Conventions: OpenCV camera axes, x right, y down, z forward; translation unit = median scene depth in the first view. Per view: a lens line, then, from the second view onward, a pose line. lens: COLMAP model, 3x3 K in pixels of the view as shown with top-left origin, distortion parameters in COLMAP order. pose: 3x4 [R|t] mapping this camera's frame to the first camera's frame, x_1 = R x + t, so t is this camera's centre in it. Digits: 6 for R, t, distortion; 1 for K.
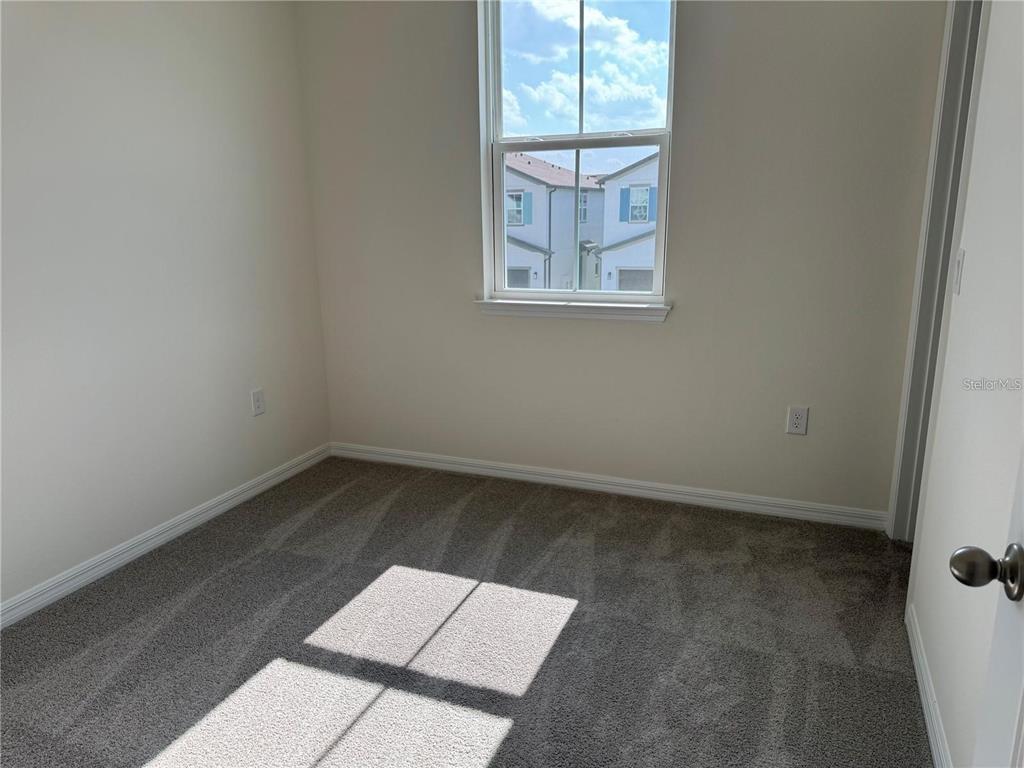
lens RADIAL K [[722.2, 0, 504.6], [0, 722.2, 384.2], [0, 0, 1]] dist [0.184154, -0.157114]
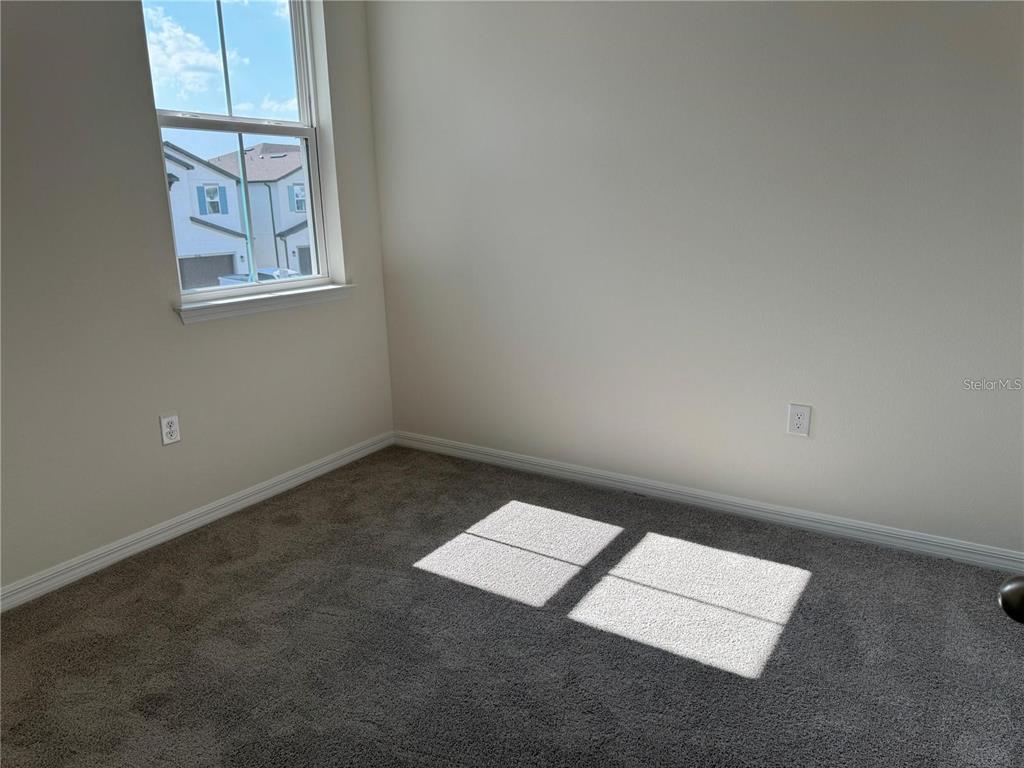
lens RADIAL K [[721.3, 0, 509.3], [0, 721.3, 379.8], [0, 0, 1]] dist [0.127218, -0.163944]
pose [[0.194976, -0.215252, 0.956897, -0.961034], [0.262851, 0.951400, 0.160457, -0.093495], [-0.944930, 0.220236, 0.242080, 0.612387]]
